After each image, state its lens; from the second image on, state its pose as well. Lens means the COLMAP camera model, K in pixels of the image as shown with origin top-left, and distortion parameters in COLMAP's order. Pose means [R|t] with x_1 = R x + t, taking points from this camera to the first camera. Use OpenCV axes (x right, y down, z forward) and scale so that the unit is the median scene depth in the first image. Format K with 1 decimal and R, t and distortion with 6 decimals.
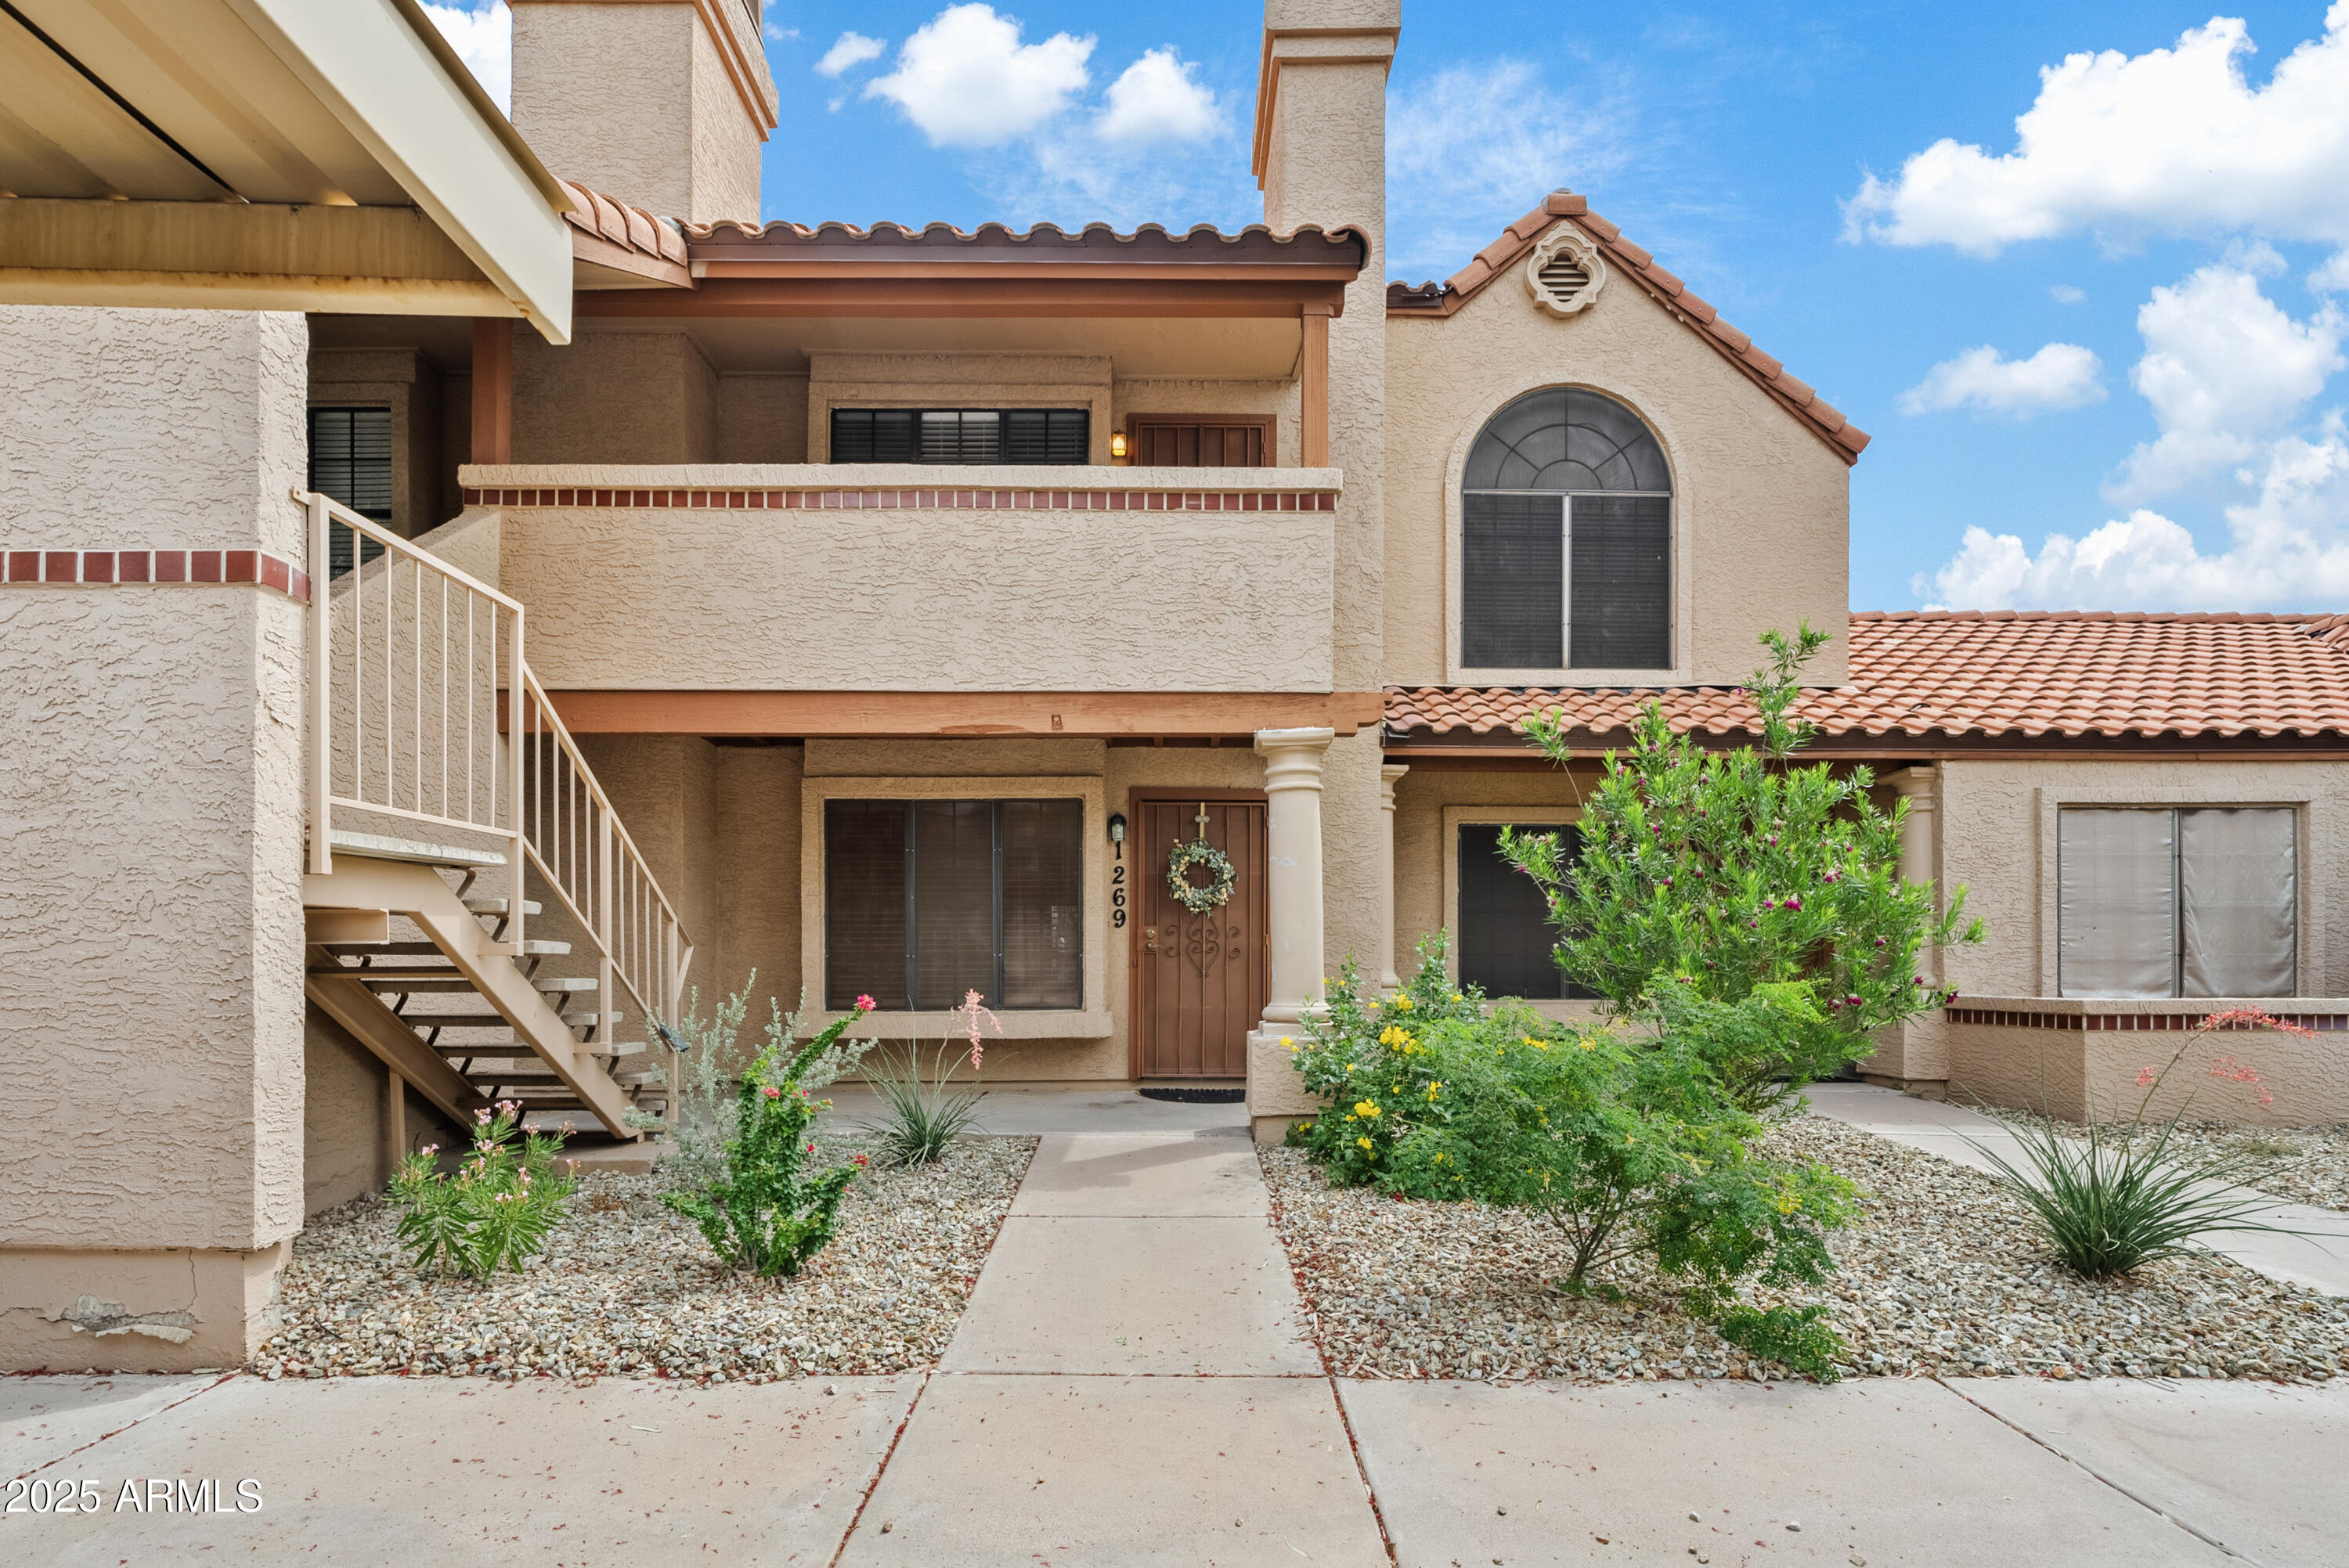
lens RADIAL K [[1063.5, 0, 1153.9], [0, 1063.5, 781.4], [0, 0, 1]] dist [-0.003236, 0.001067]
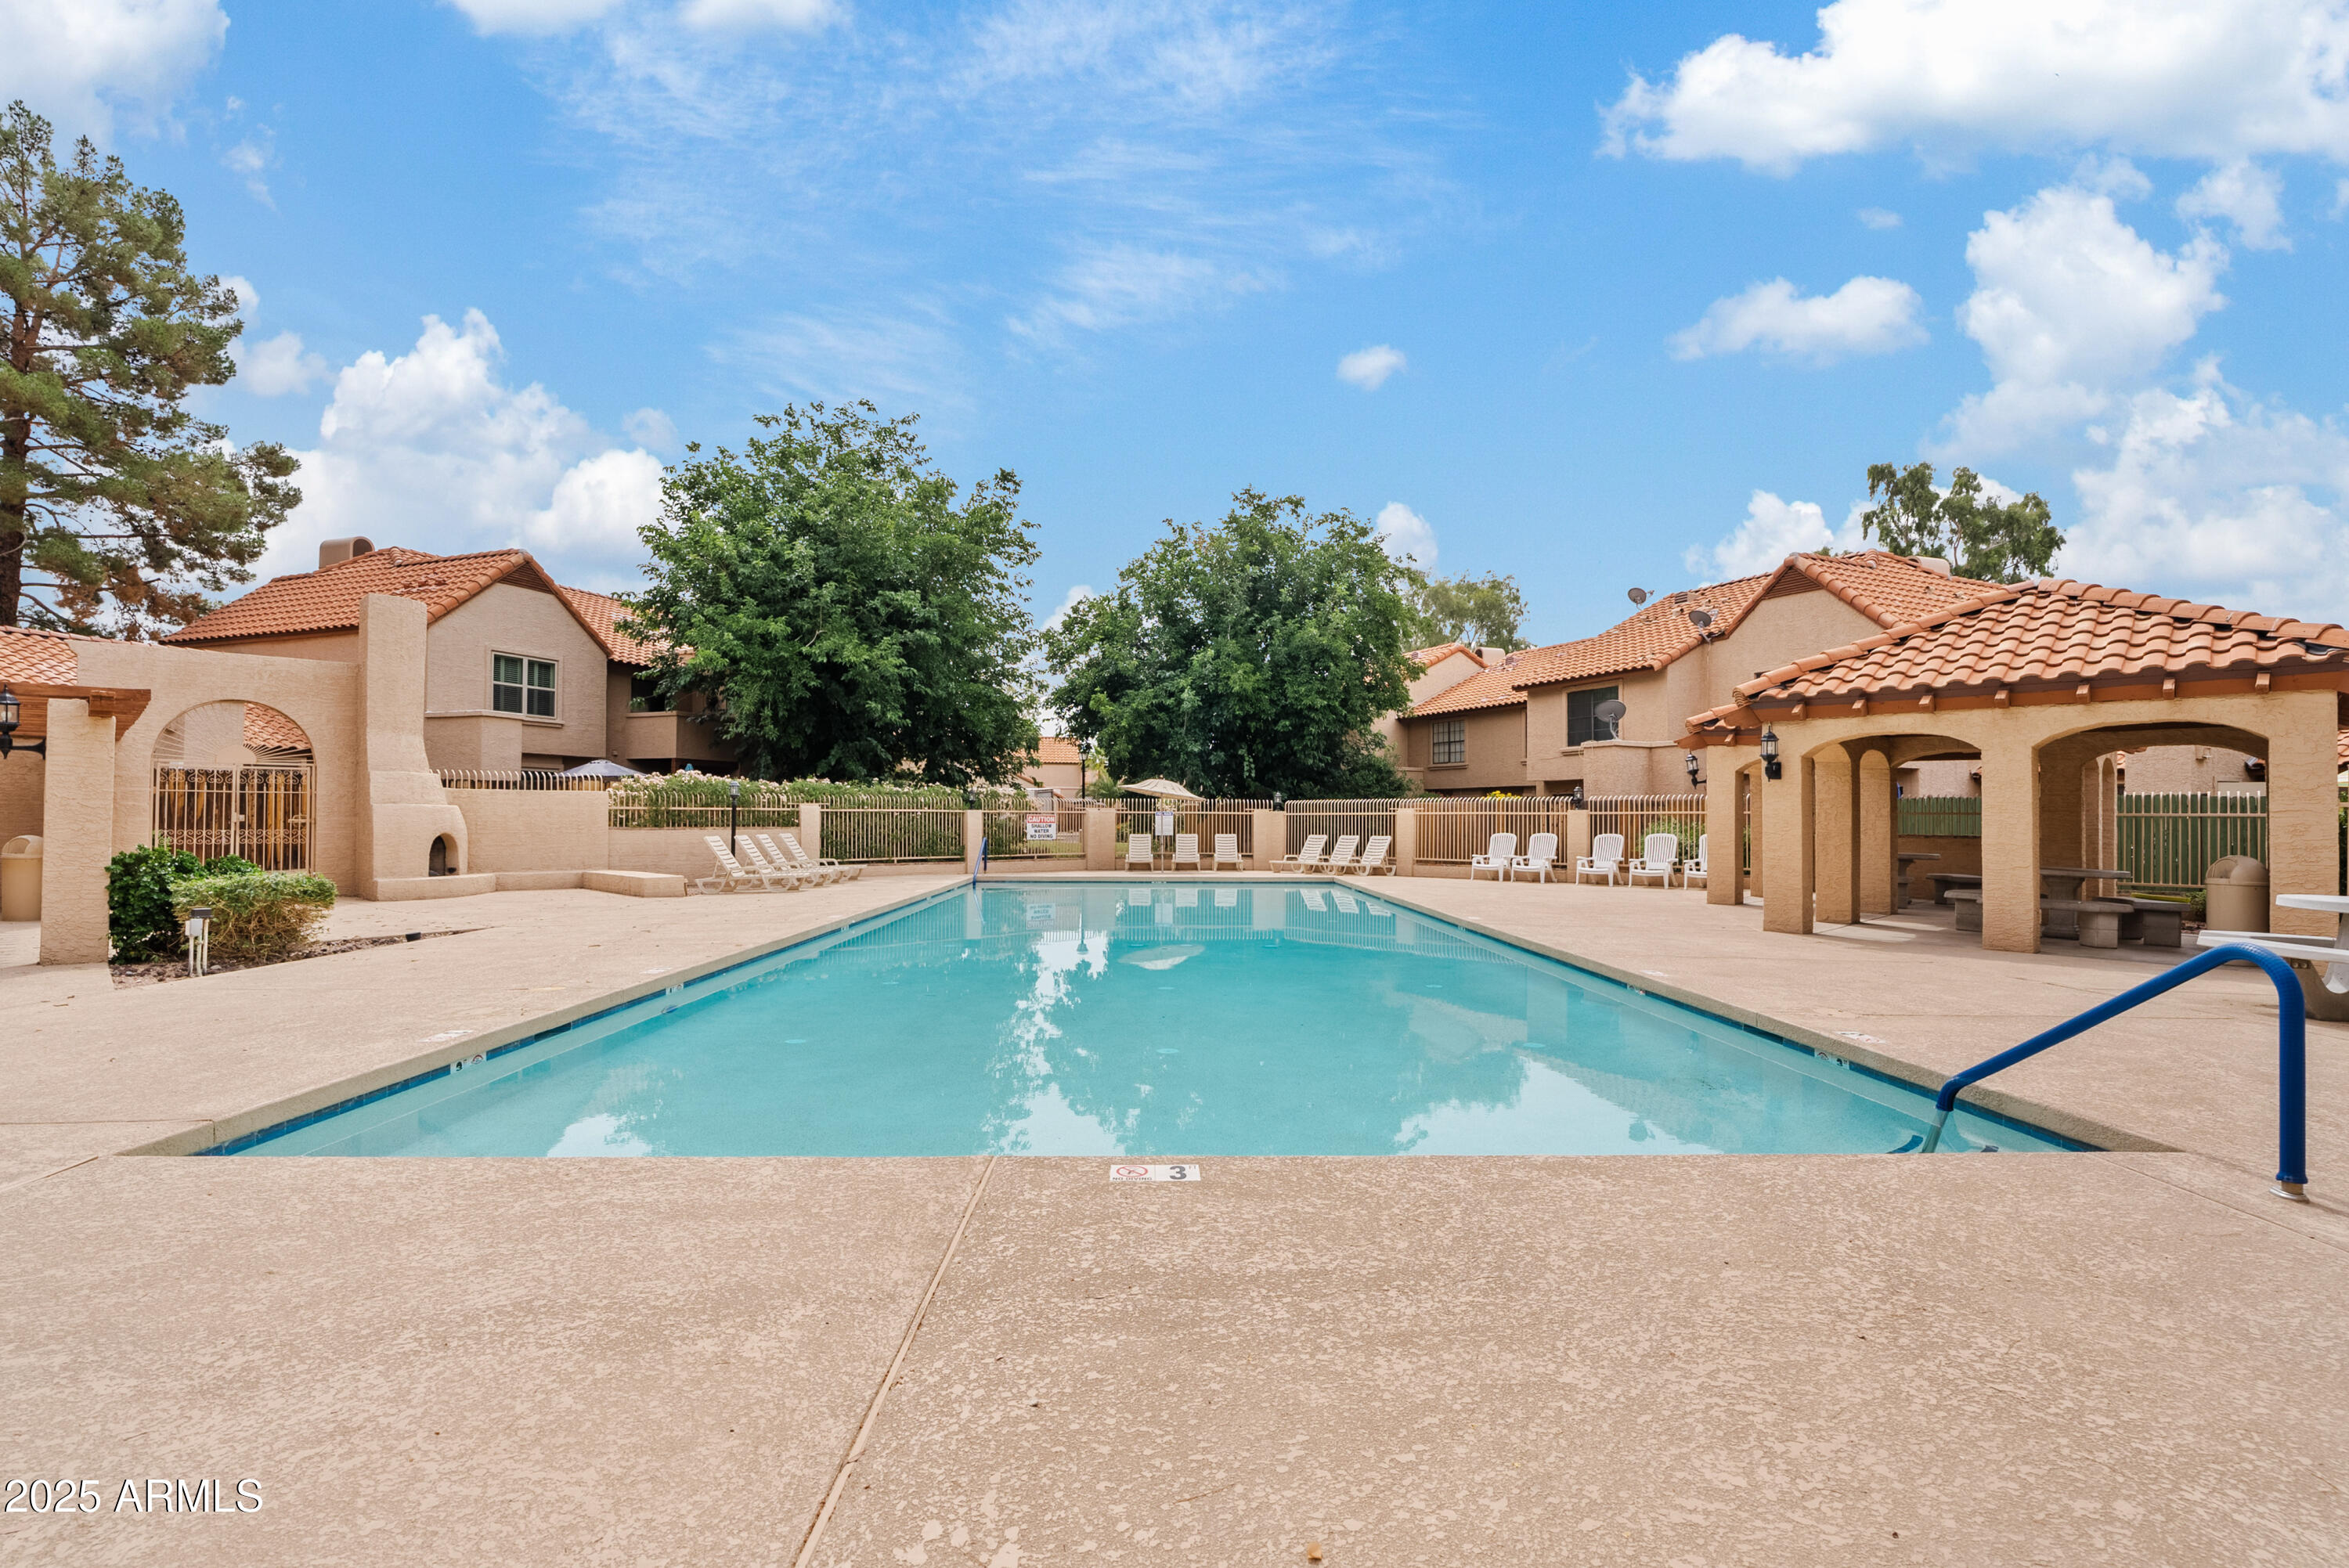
lens RADIAL K [[1063.5, 0, 1176.3], [0, 1063.5, 788.5], [0, 0, 1]] dist [-0.003236, 0.001067]
pose [[0.999760, 0.007468, -0.020615, 0.313526], [-0.007504, 0.999970, -0.001694, 0.002047], [0.020602, 0.001848, 0.999786, 0.138333]]
